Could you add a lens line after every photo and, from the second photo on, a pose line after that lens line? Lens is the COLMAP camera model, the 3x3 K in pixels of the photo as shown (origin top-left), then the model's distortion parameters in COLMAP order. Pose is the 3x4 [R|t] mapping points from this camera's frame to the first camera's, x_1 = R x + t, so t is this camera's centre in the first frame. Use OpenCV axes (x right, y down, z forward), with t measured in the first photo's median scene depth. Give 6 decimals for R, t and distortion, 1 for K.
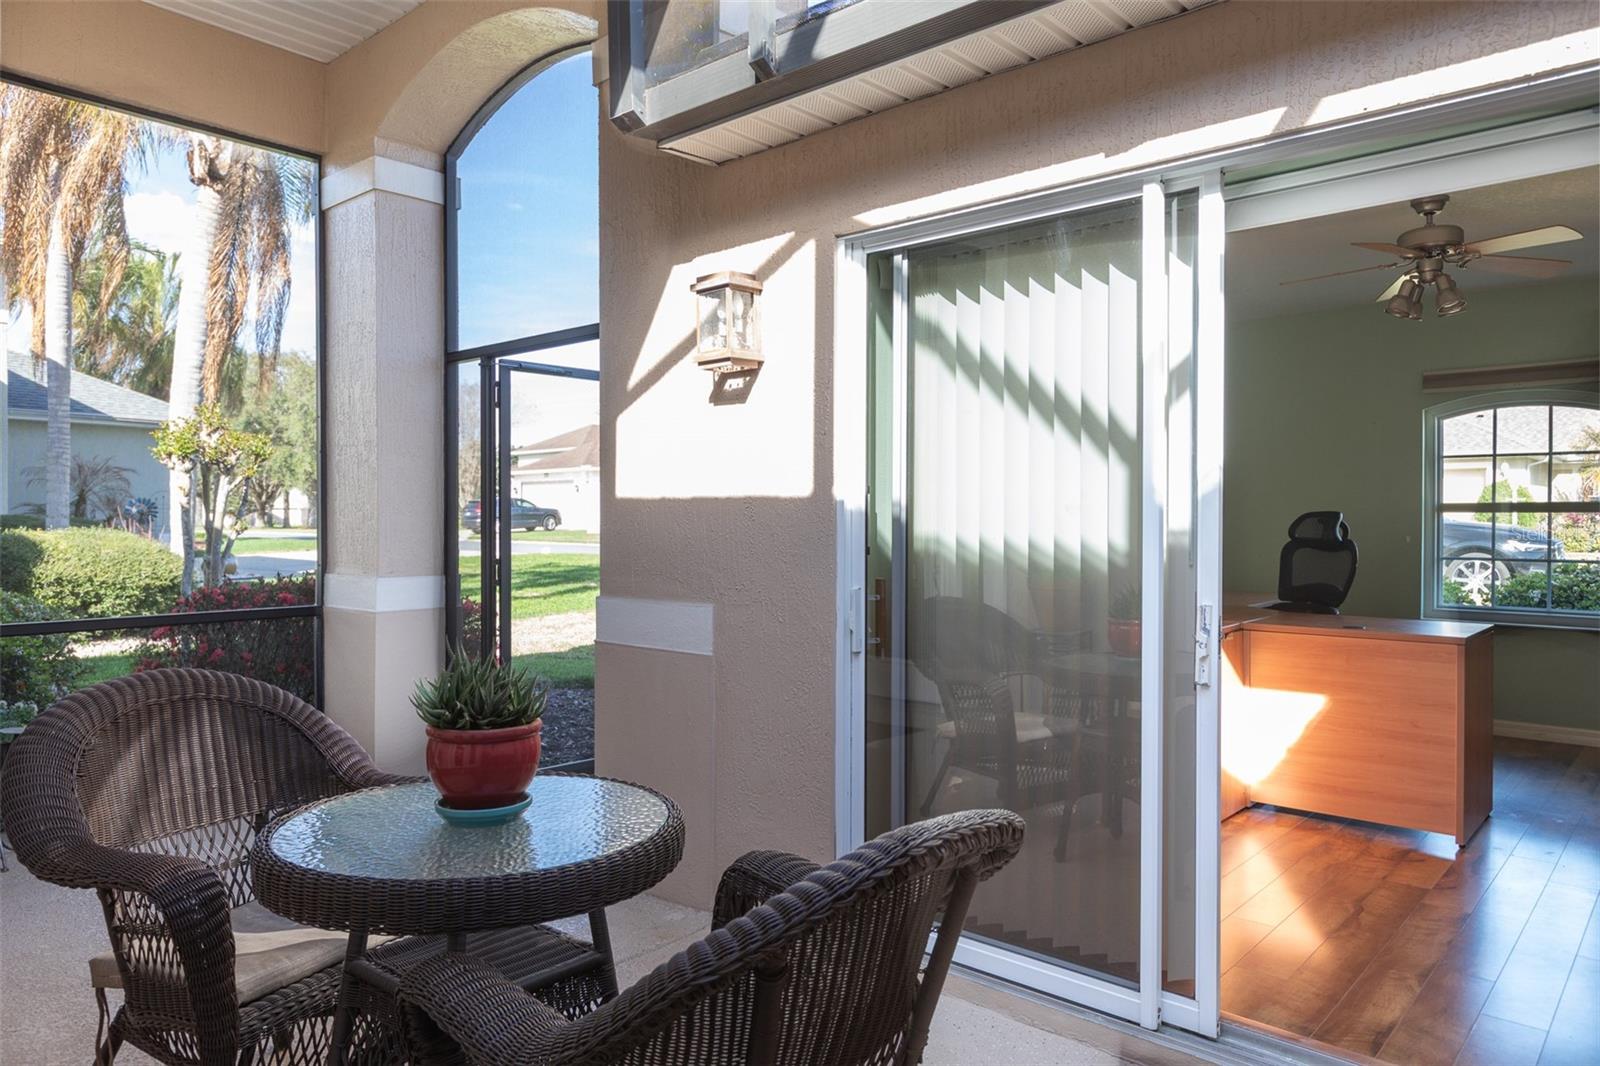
lens RADIAL K [[1051.3, 0, 800.0], [0, 1051.3, 533.0], [0, 0, 1]] dist [0.000974, -0.001837]
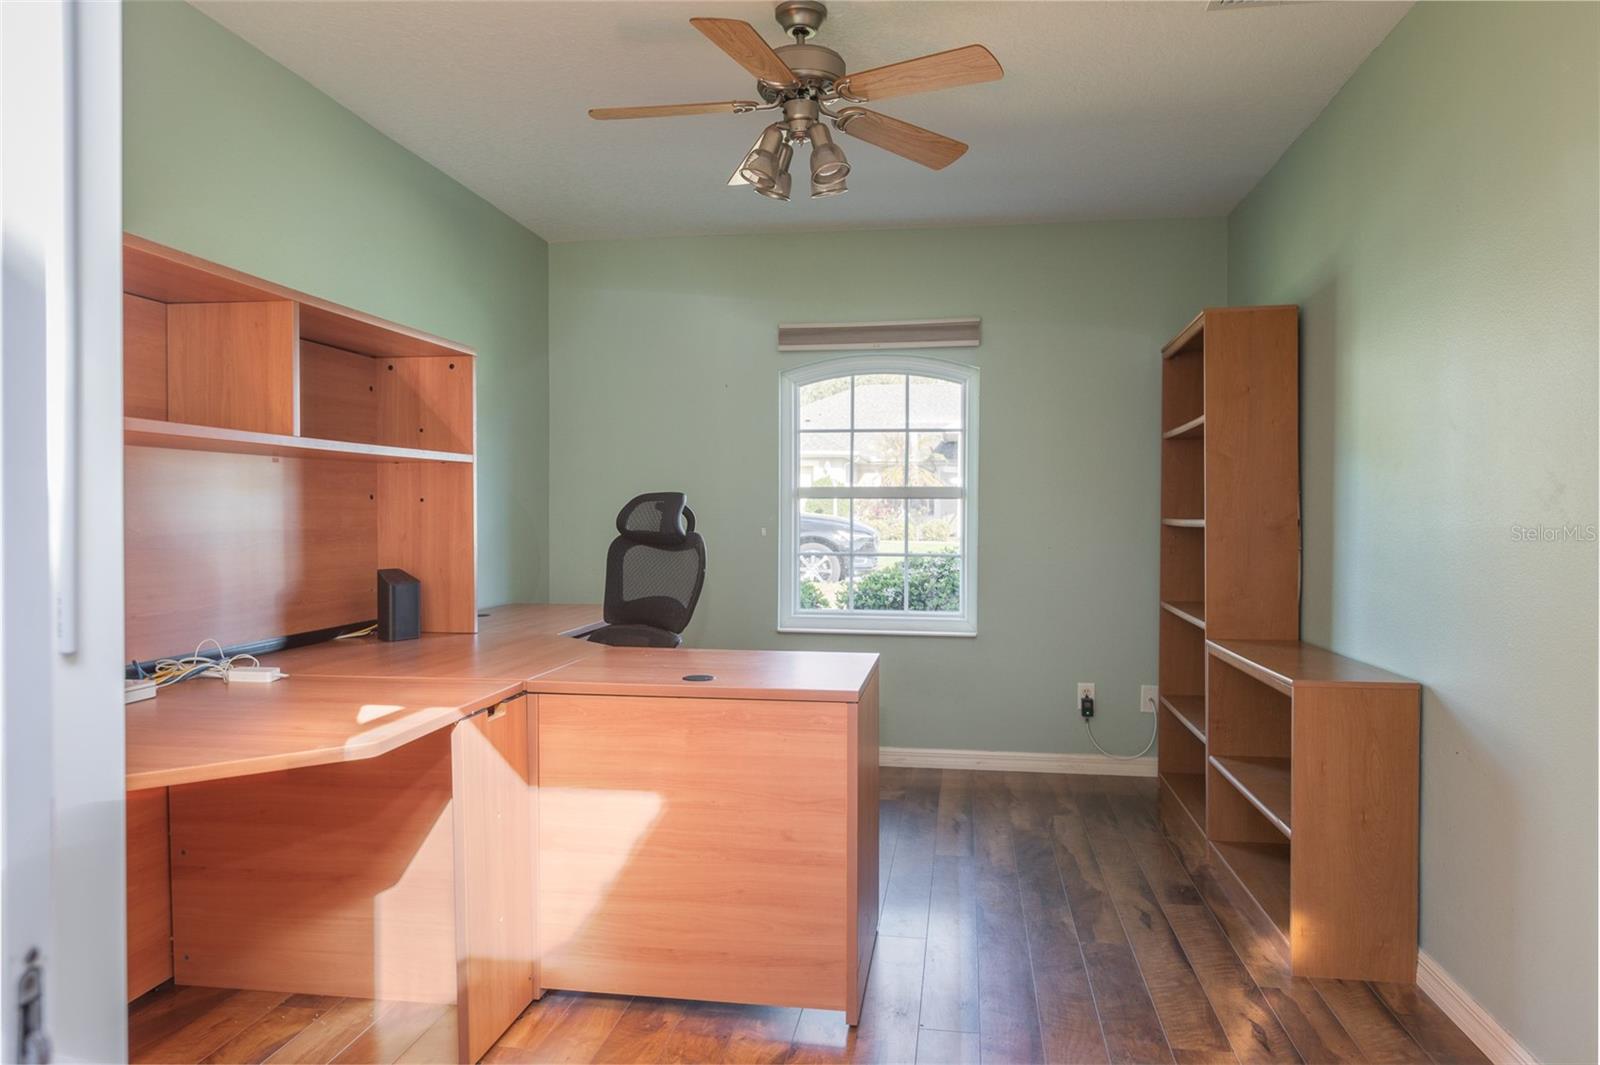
lens RADIAL K [[1051.3, 0, 800.0], [0, 1051.3, 532.5], [0, 0, 1]] dist [0.000974, -0.001837]
pose [[0.841872, -0.007013, 0.539631, 0.192948], [0.002975, 0.999961, 0.008355, 0.000417], [-0.539669, -0.005429, 0.841860, 0.354812]]
